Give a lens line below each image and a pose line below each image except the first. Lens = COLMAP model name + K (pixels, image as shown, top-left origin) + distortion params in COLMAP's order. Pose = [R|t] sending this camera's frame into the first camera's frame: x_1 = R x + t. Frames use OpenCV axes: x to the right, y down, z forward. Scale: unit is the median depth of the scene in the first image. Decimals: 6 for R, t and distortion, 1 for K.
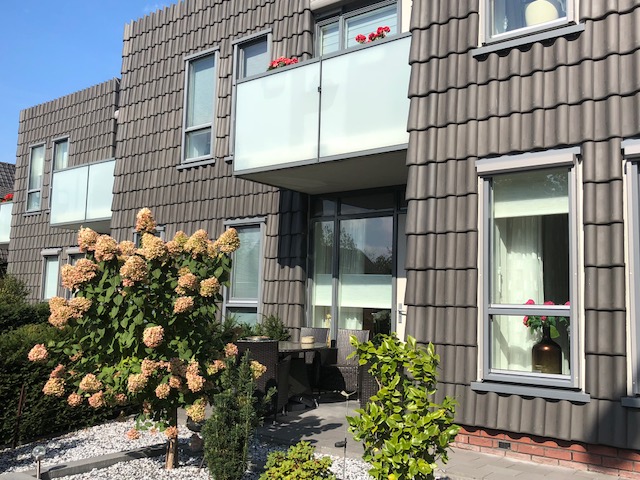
lens RADIAL K [[648.5, 0, 320.0], [0, 648.5, 240.0], [0, 0, 1]] dist [0.018392, -0.006251]
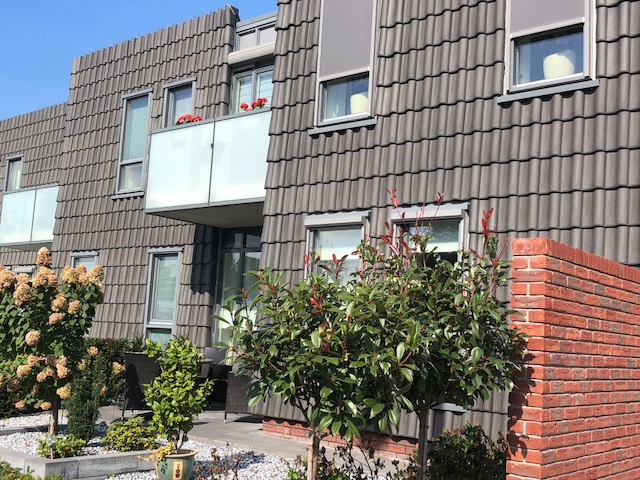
lens RADIAL K [[768.9, 0, 320.0], [0, 768.9, 240.0], [0, 0, 1]] dist [0.006014, -0.015812]
pose [[0.999416, 0.028411, -0.019008, 0.210361], [-0.028880, 0.999273, -0.024904, -0.026040], [0.018286, 0.025438, 0.999509, -0.373909]]
